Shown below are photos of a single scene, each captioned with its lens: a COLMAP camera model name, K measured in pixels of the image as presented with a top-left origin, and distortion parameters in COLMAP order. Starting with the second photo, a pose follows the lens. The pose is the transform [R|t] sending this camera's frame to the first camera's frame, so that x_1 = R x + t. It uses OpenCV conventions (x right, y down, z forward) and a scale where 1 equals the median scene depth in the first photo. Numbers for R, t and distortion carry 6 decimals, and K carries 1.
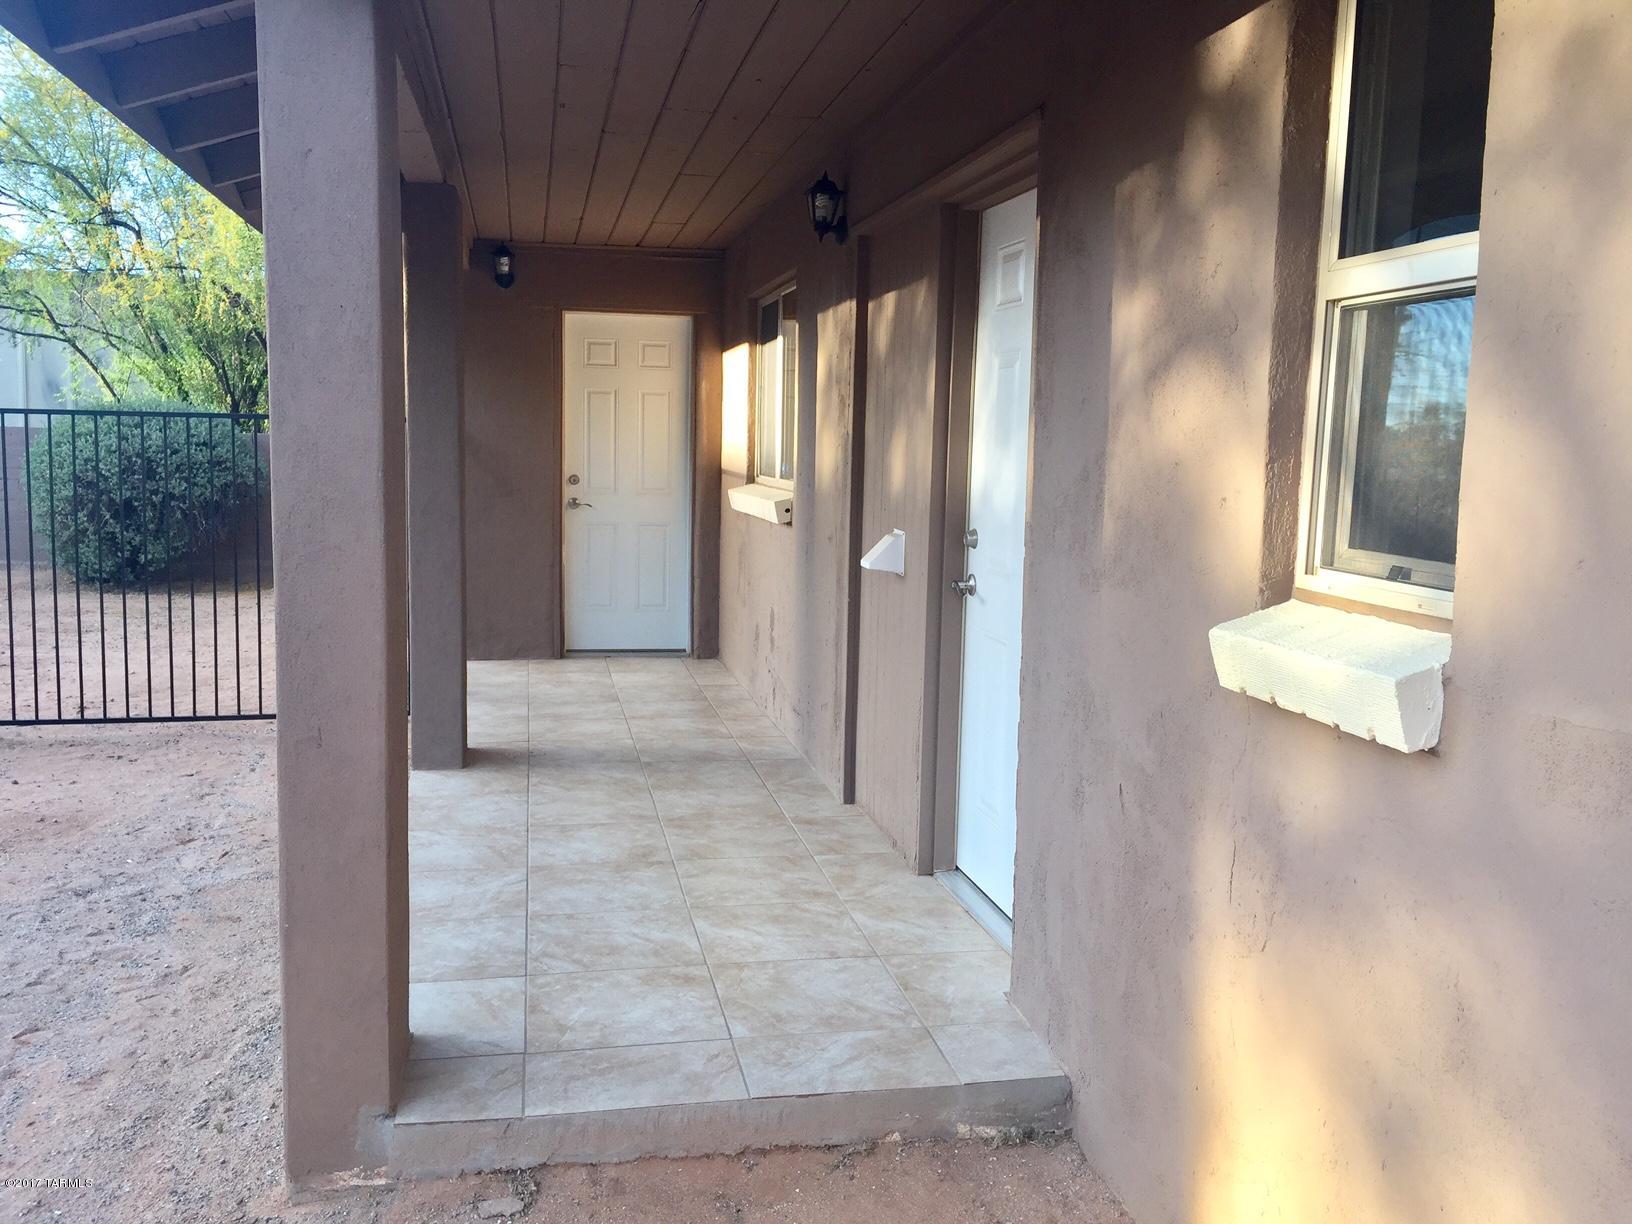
lens RADIAL K [[1391.1, 0, 820.7], [0, 1391.1, 585.8], [0, 0, 1]] dist [0.107718, -0.159853]
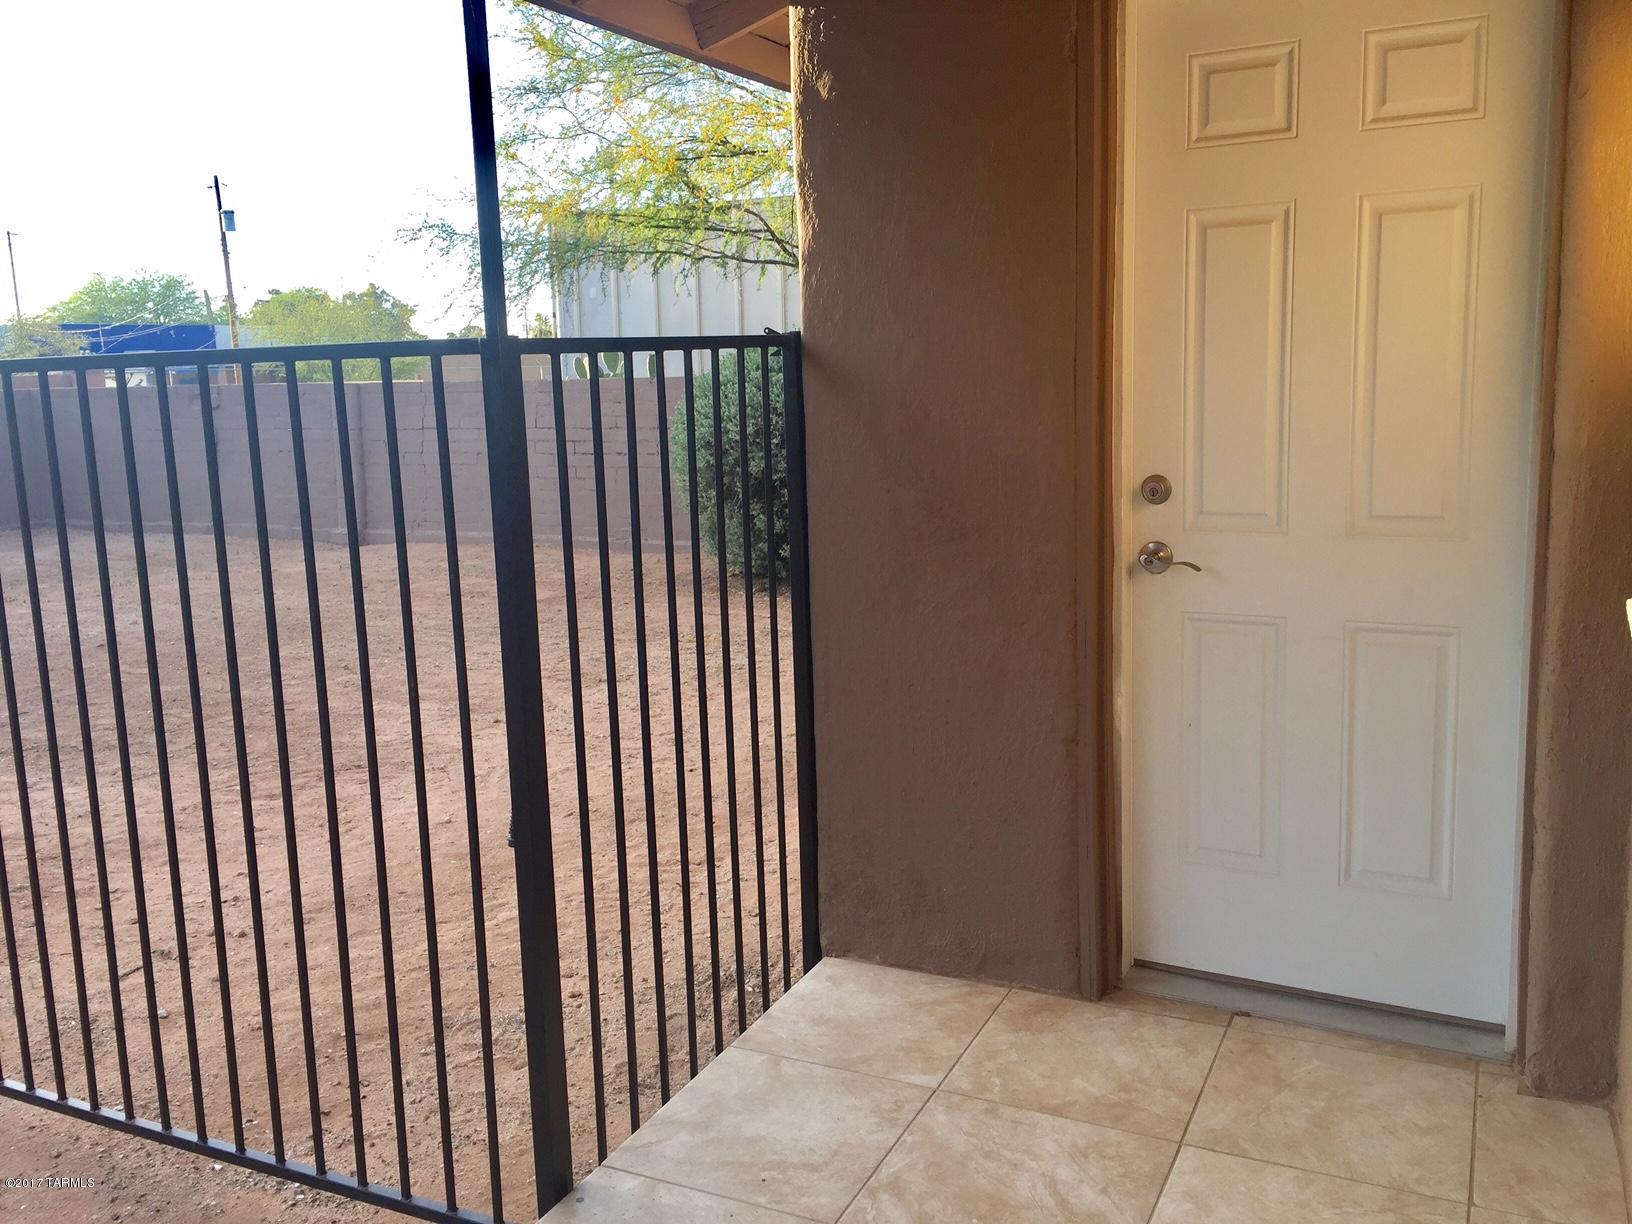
lens RADIAL K [[1391.1, 0, 820.7], [0, 1391.1, 585.8], [0, 0, 1]] dist [0.107718, -0.159853]
pose [[0.790011, 0.050170, -0.611037, -0.029792], [-0.015087, 0.997935, 0.062431, -0.073129], [0.612907, -0.040103, 0.789137, 0.679138]]
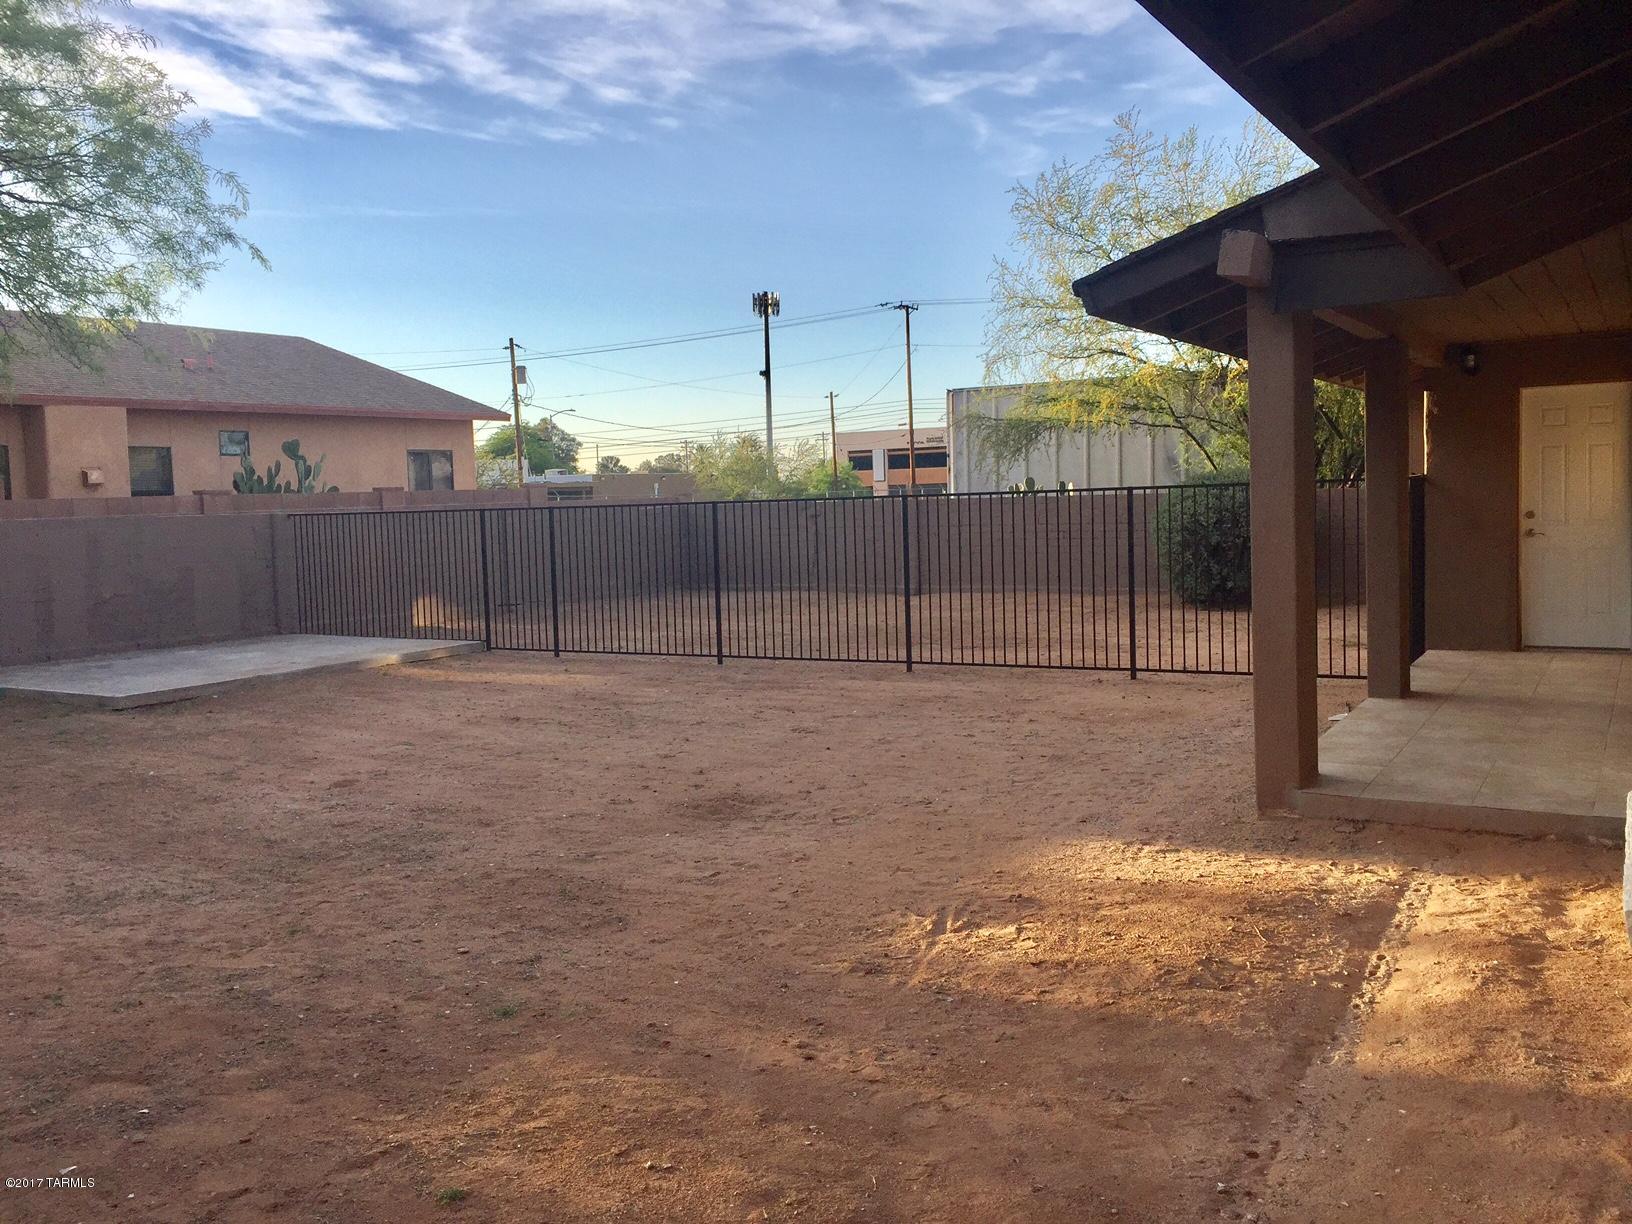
lens RADIAL K [[1391.1, 0, 820.7], [0, 1391.1, 585.8], [0, 0, 1]] dist [0.107718, -0.159853]
pose [[0.738351, -0.001825, -0.674414, 0.225157], [-0.021361, 0.999431, -0.026090, 0.038914], [0.674078, 0.033670, 0.737892, -0.417671]]
